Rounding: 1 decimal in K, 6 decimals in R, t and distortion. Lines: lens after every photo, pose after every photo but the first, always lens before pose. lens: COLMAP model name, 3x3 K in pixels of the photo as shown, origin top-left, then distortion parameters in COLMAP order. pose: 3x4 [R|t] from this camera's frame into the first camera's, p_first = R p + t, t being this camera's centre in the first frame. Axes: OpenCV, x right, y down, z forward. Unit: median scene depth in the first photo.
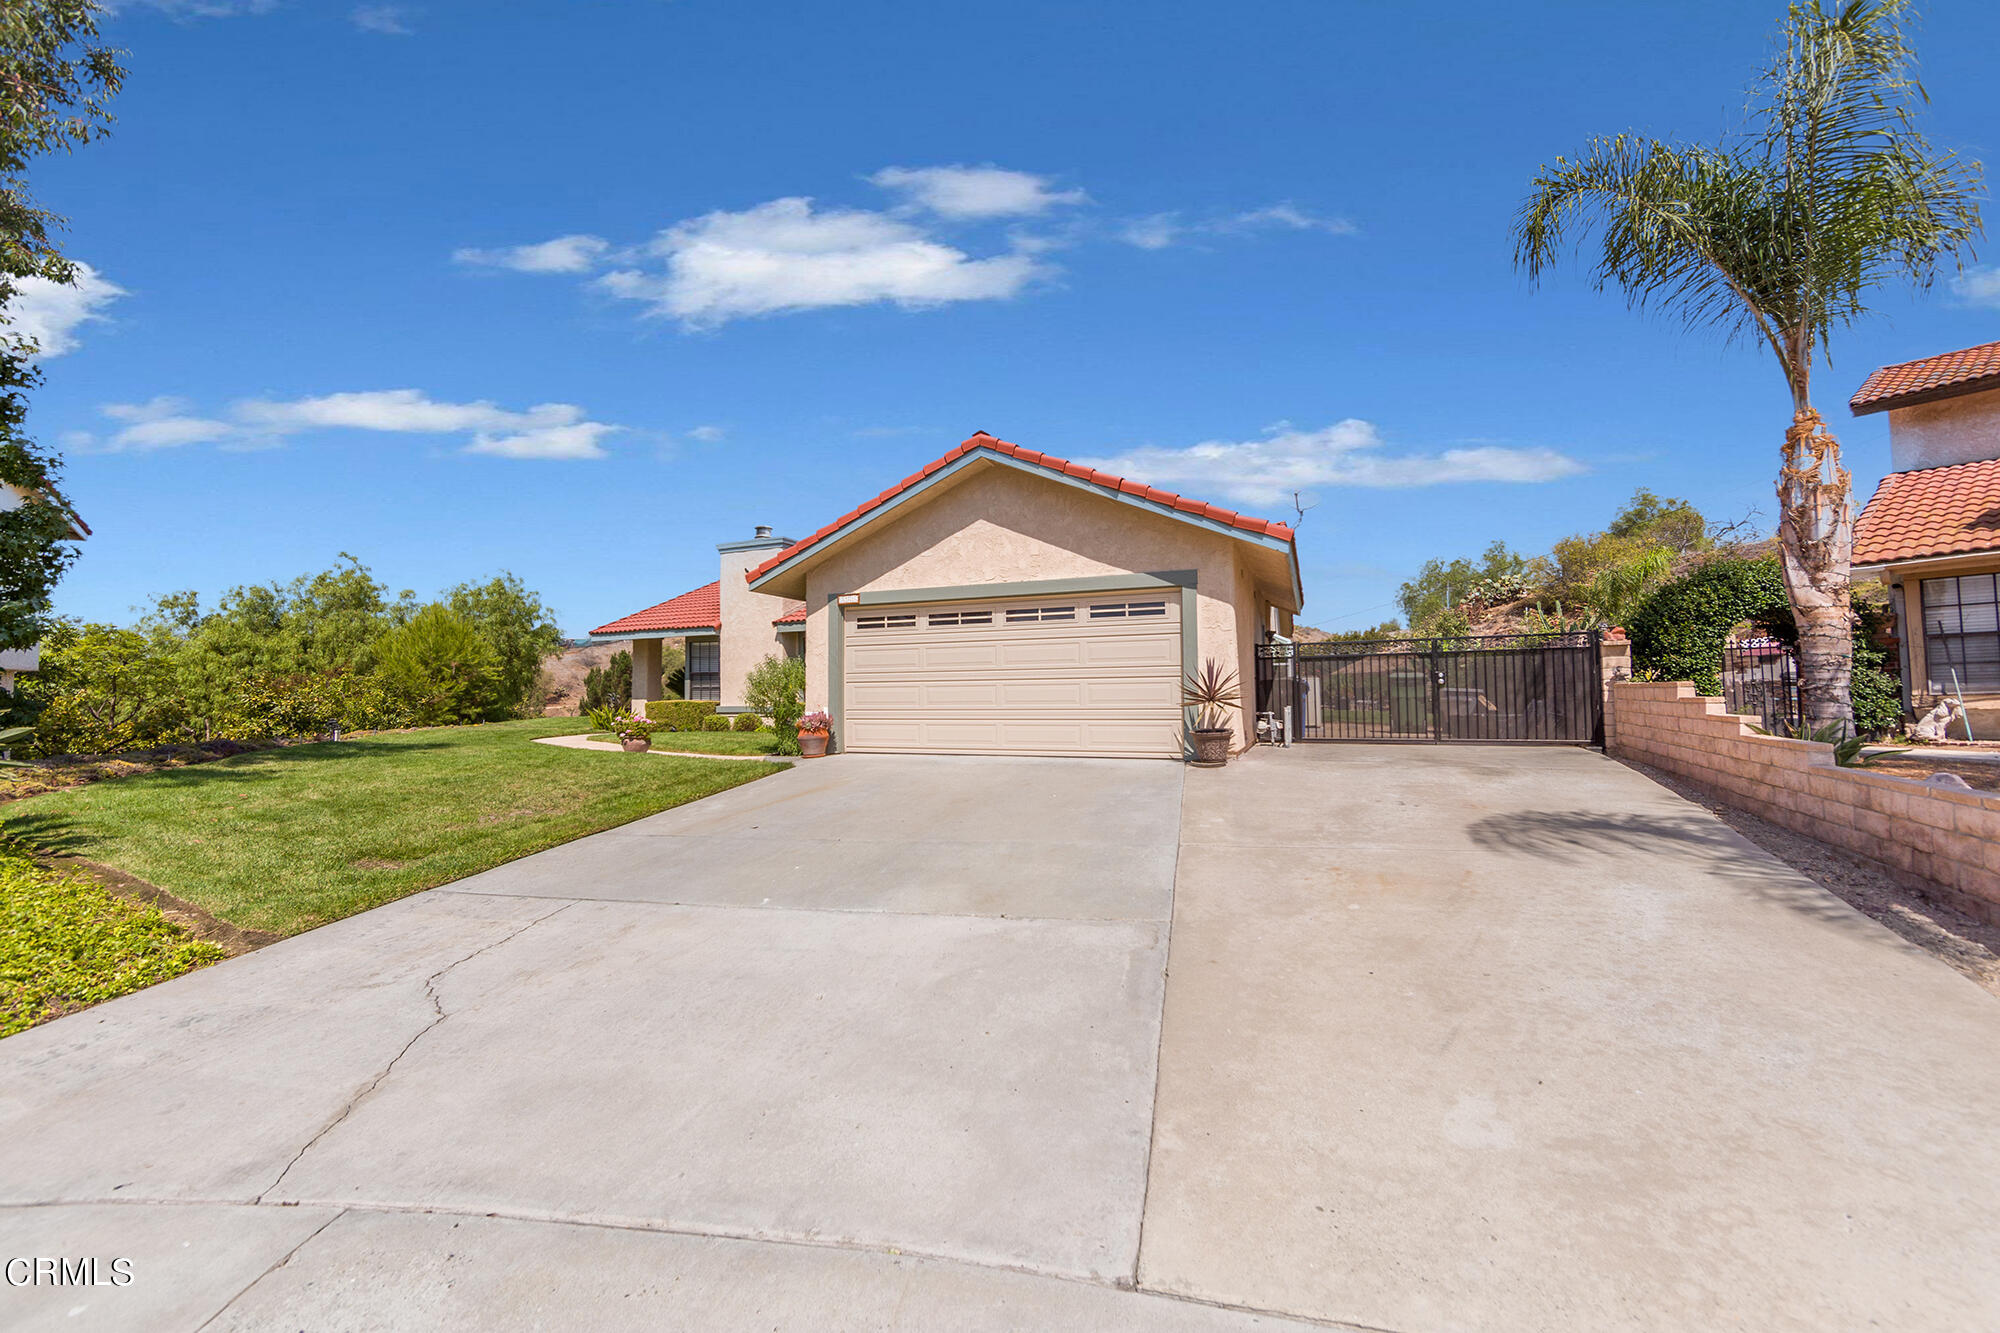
lens RADIAL K [[776.9, 0, 1000.0], [0, 776.9, 666.5], [0, 0, 1]] dist [0.000502, -0.000080]
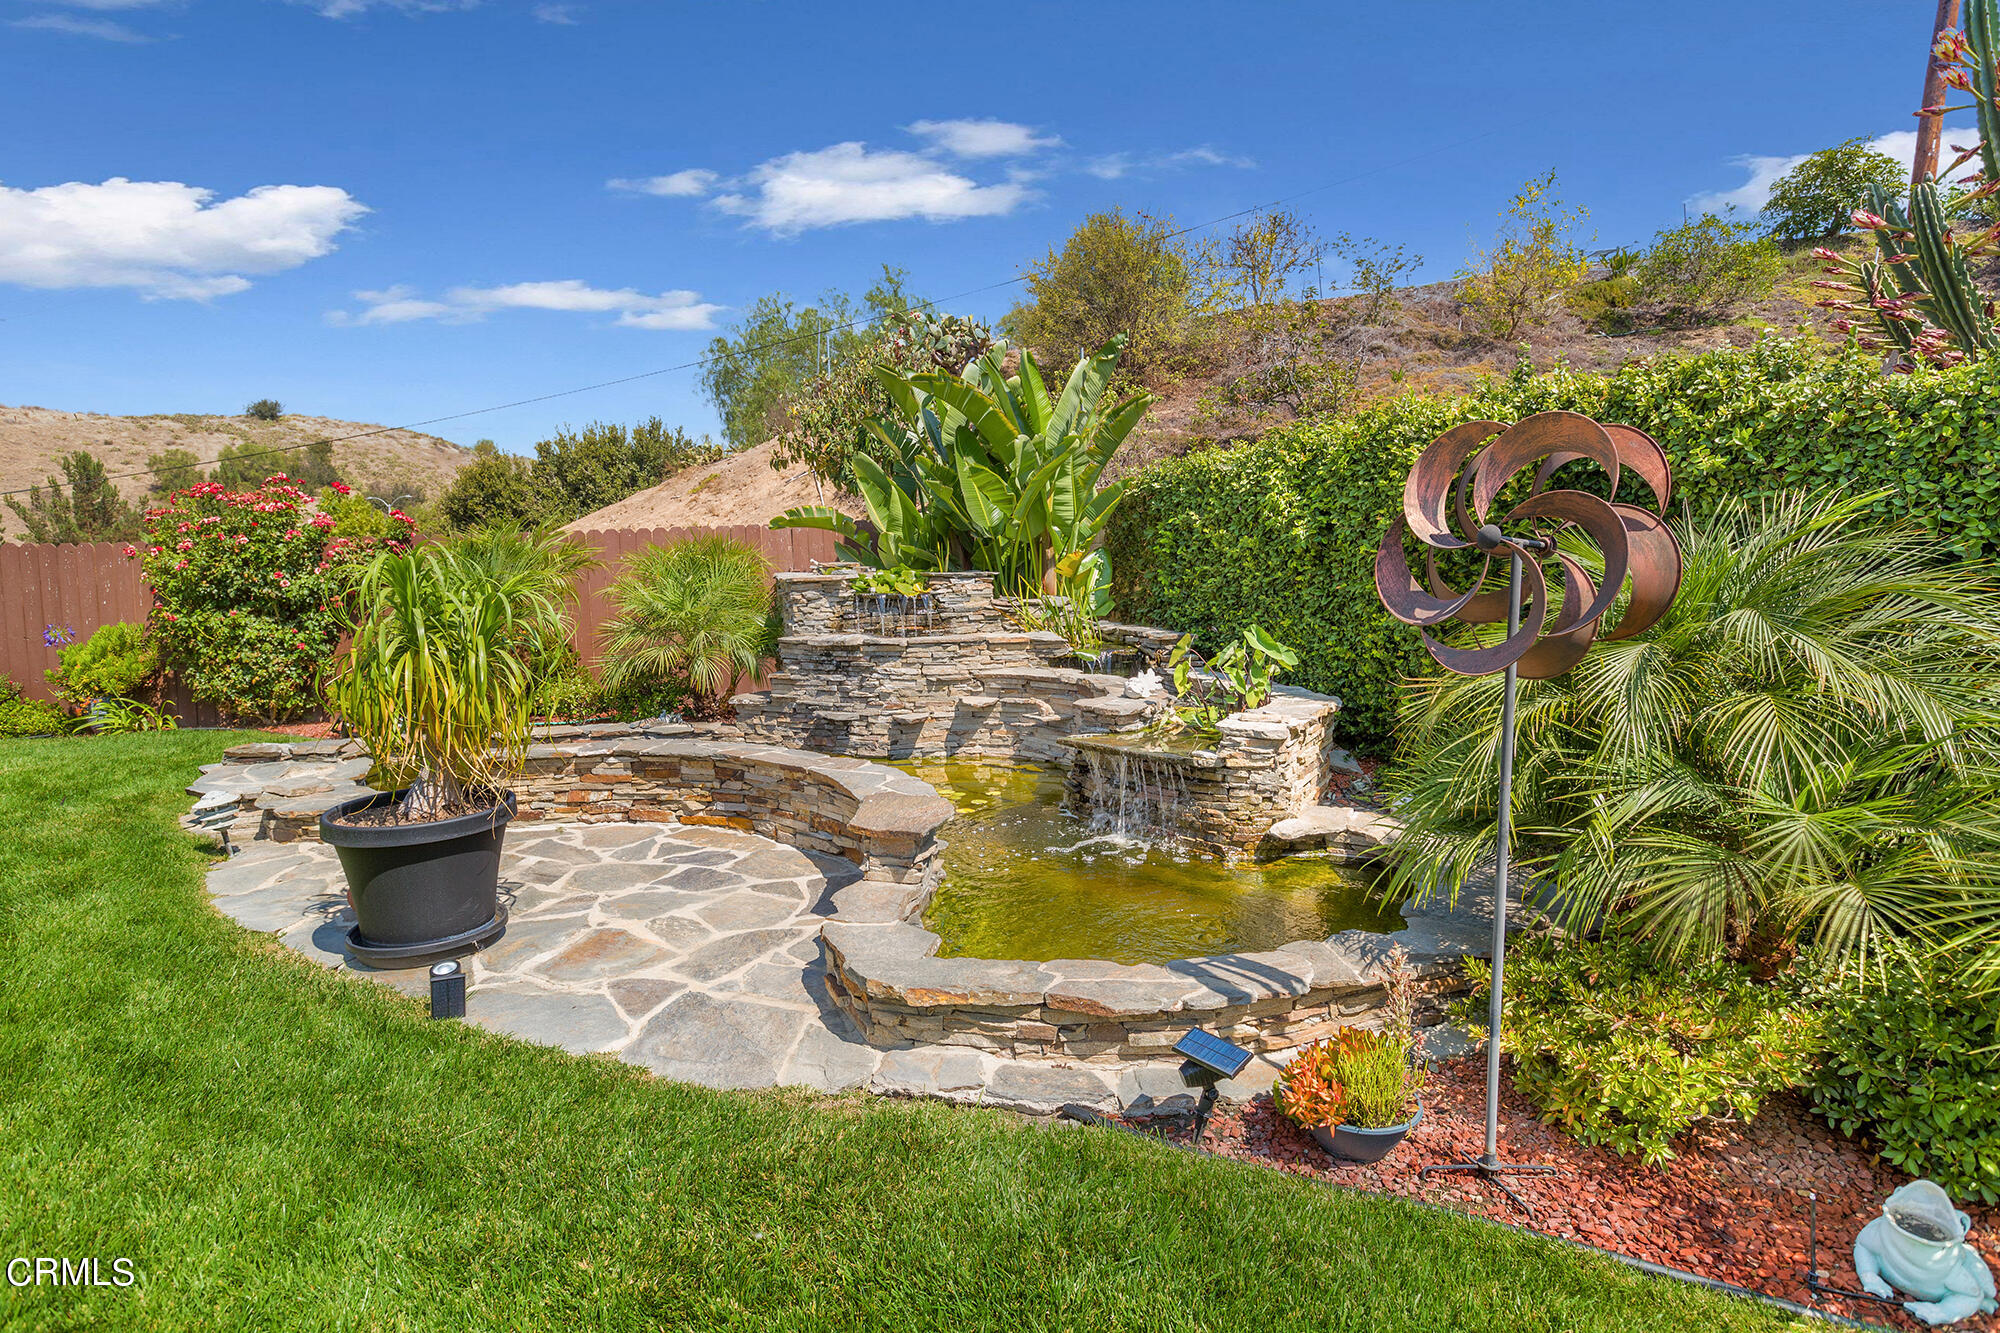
lens RADIAL K [[1023.5, 0, 1000.0], [0, 1023.5, 666.5], [0, 0, 1]] dist [-0.003683, 0.000439]
pose [[0.712723, -0.070248, 0.697919, 1.090593], [-0.027596, 0.991394, 0.127969, 0.017684], [-0.700902, -0.110466, 0.704651, 2.326070]]
